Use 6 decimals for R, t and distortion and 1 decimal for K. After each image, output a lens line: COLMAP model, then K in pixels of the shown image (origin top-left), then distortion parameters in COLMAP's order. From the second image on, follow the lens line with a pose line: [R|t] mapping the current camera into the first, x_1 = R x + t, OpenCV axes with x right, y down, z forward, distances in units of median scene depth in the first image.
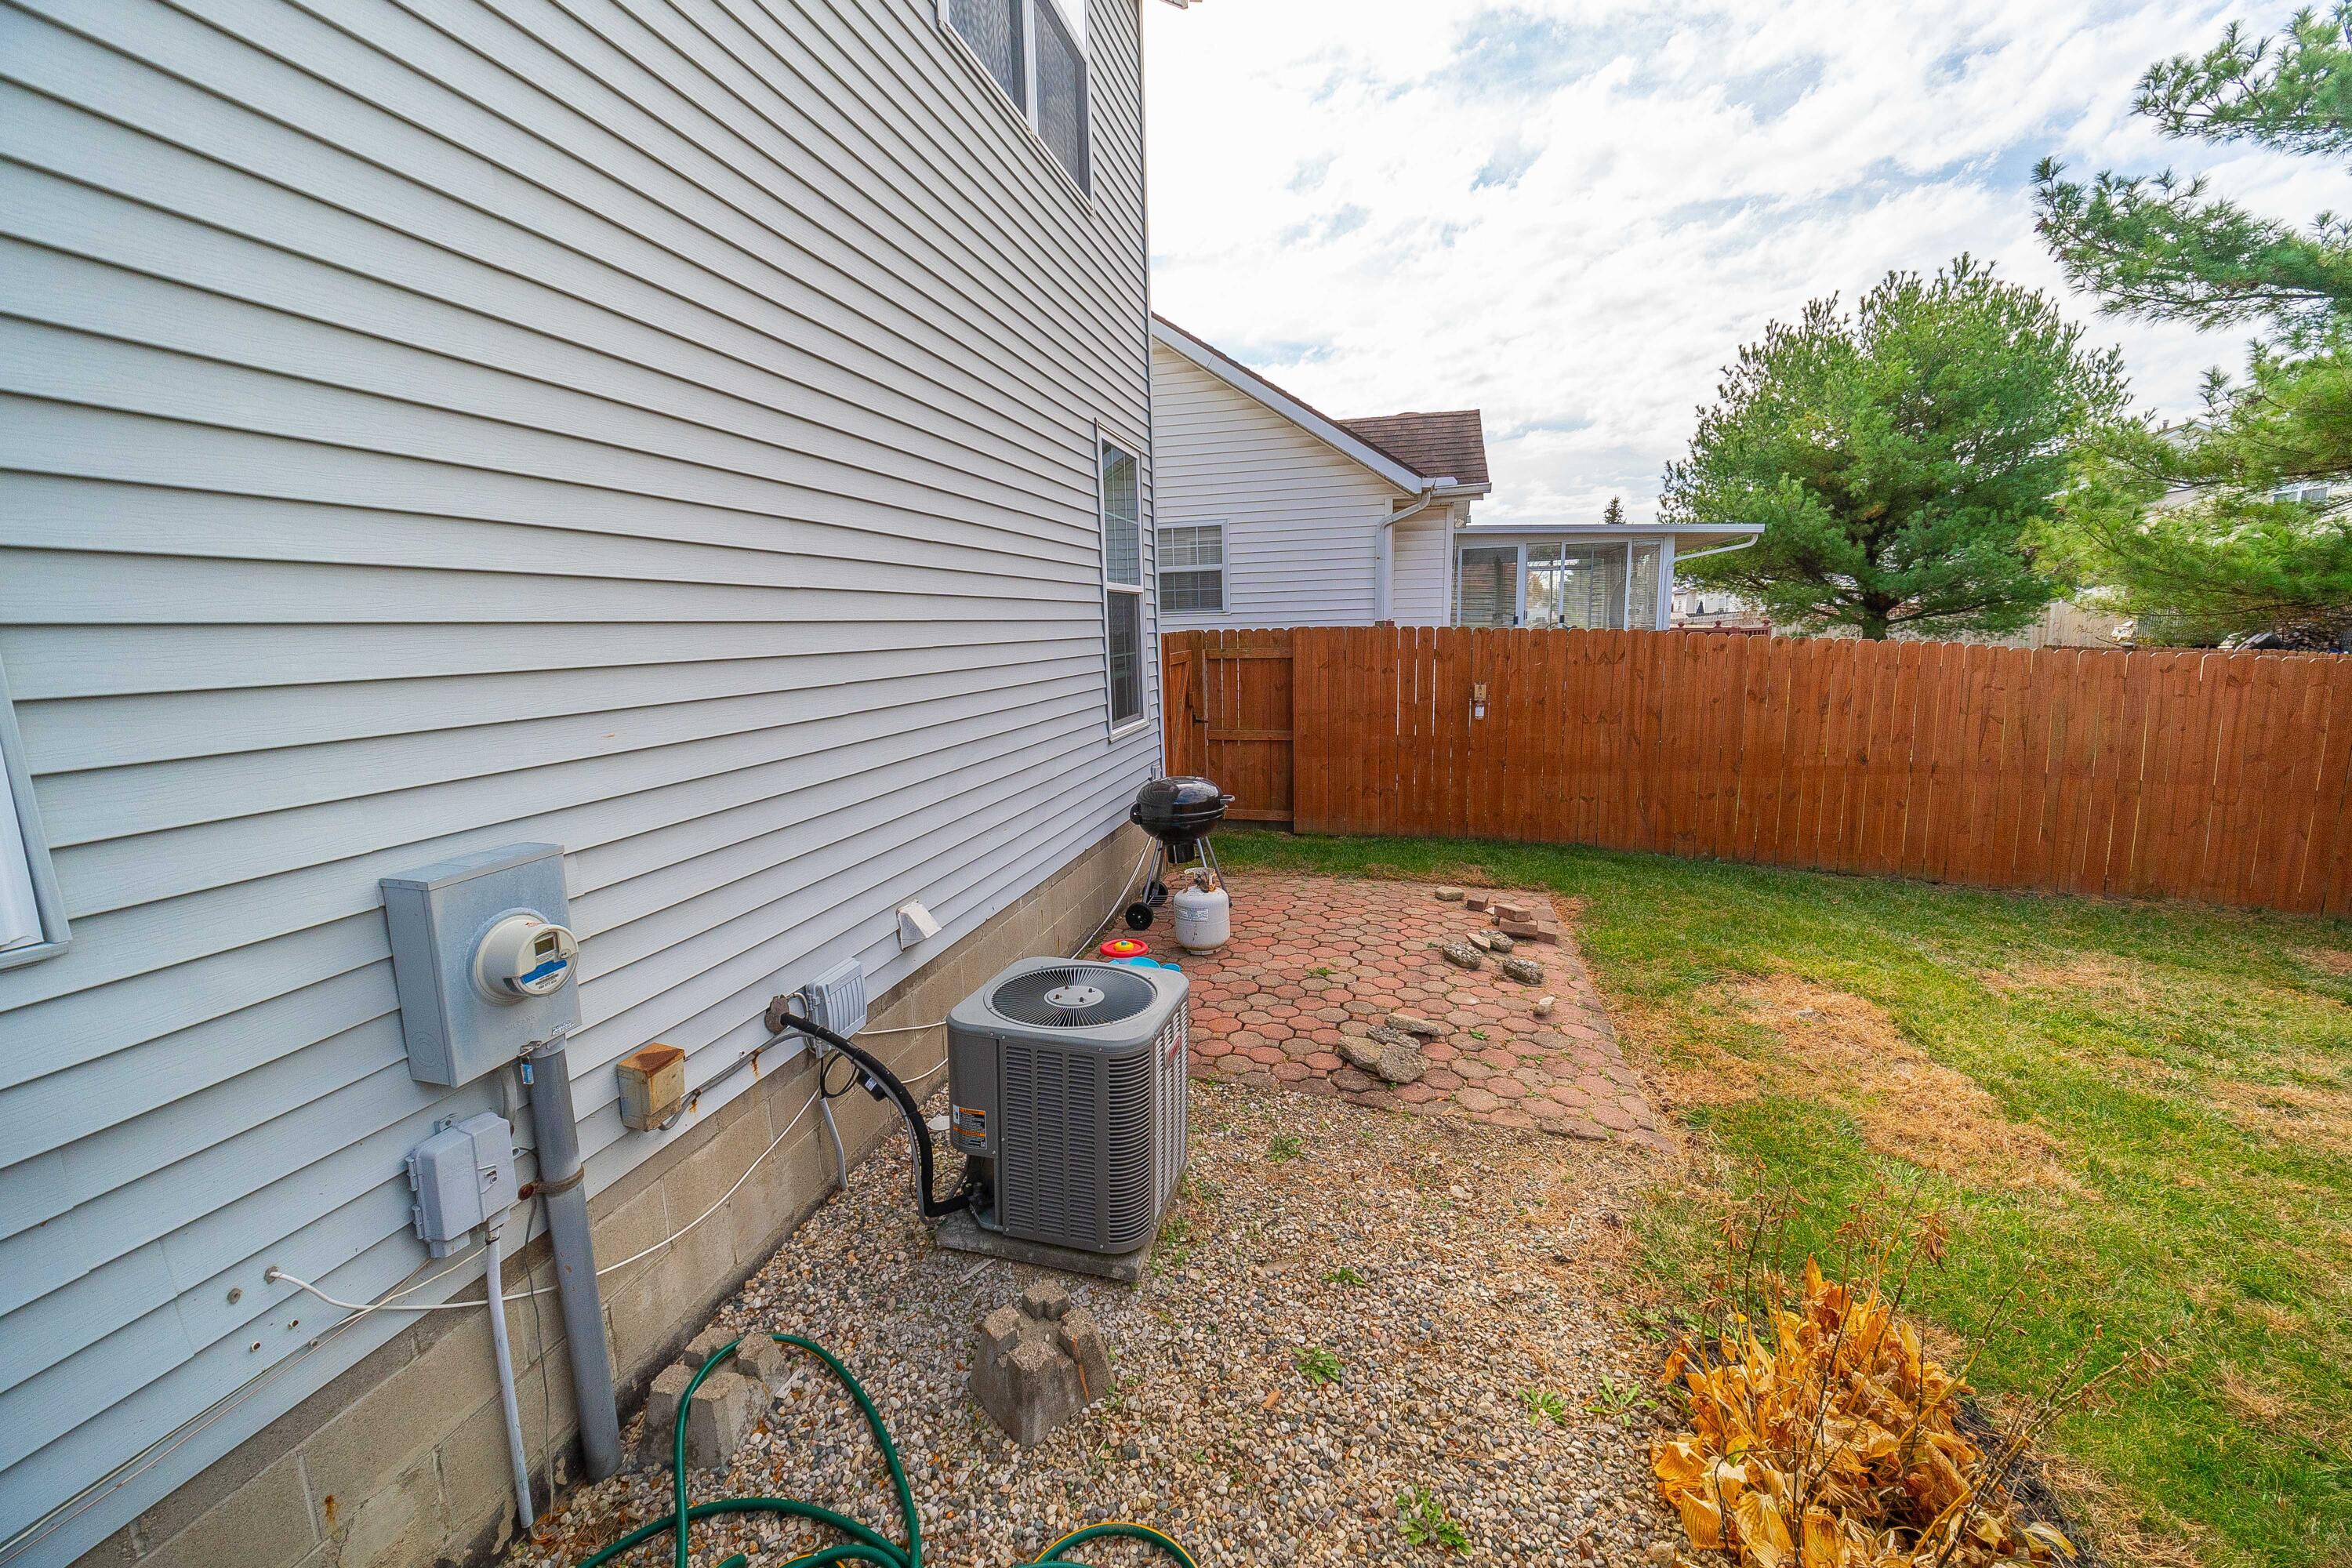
lens RADIAL K [[983.6, 0, 1232.8], [0, 983.6, 774.4], [0, 0, 1]] dist [0.001371, -0.000855]
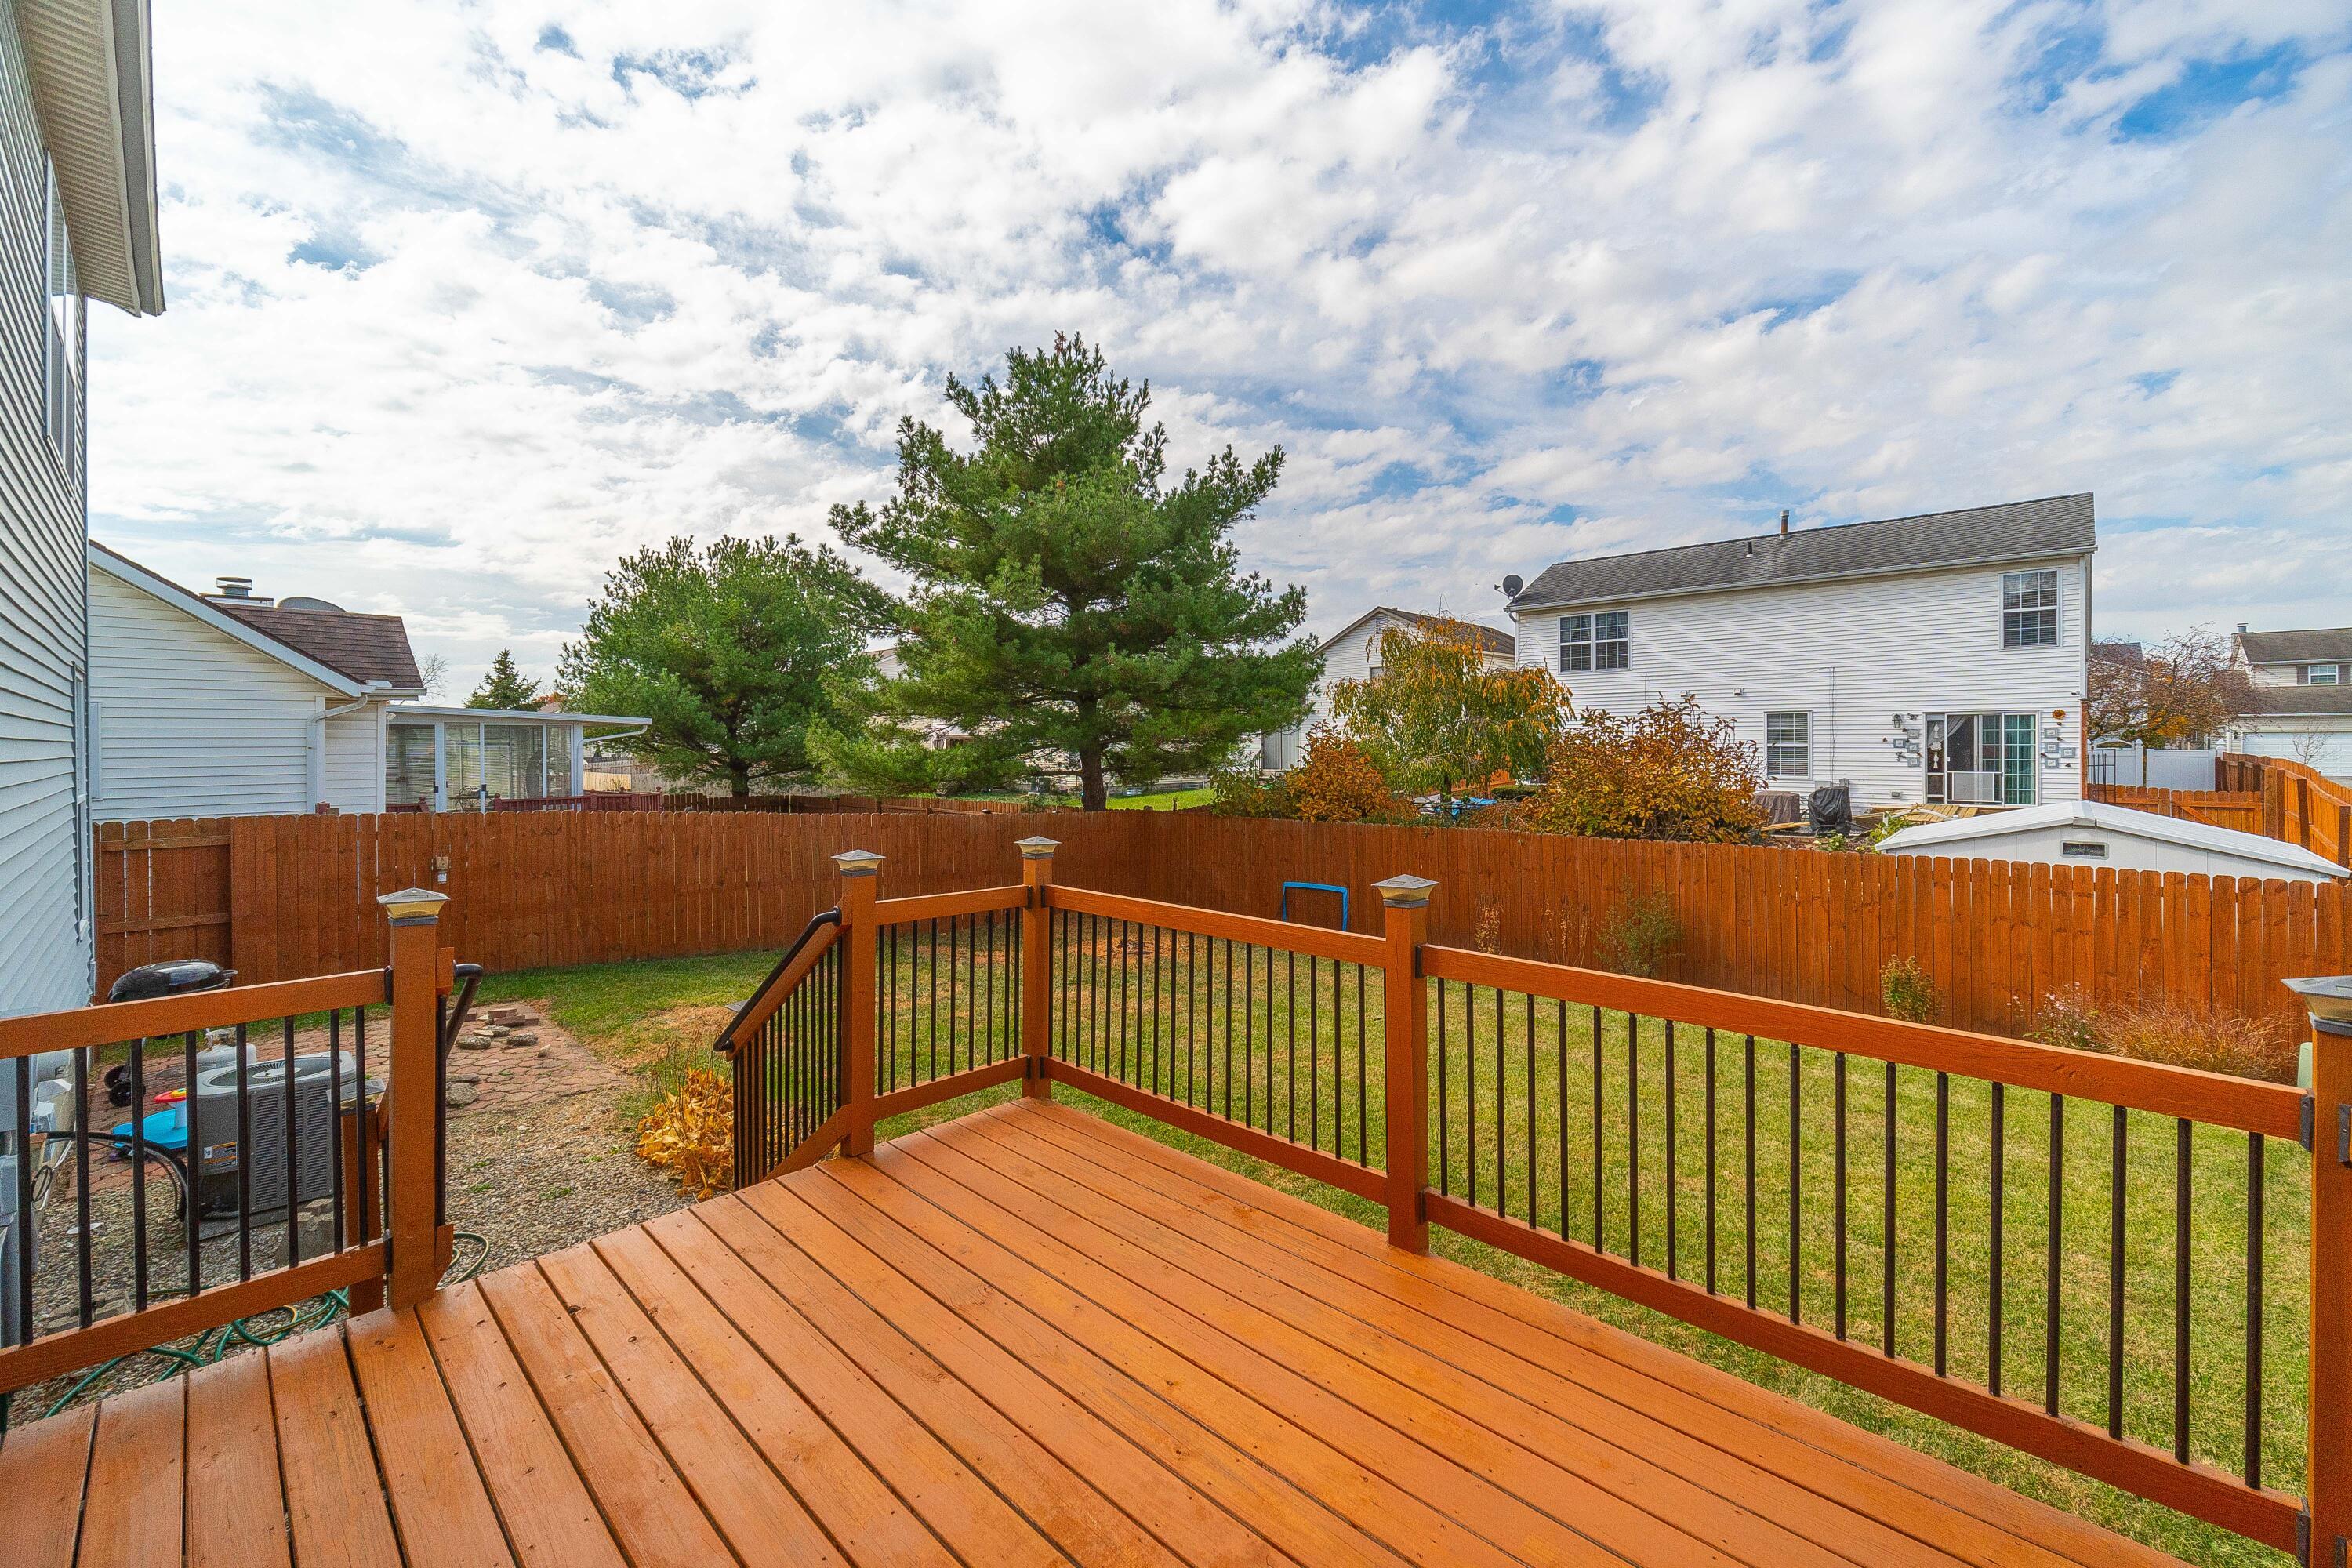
lens RADIAL K [[970.2, 0, 1178.7], [0, 970.2, 748.2], [0, 0, 1]] dist [-0.025265, -0.000645]
pose [[0.553254, 0.003942, 0.833003, -0.204421], [0.130527, 0.987226, -0.091364, 0.006773], [-0.822723, 0.159277, 0.545672, -0.396493]]
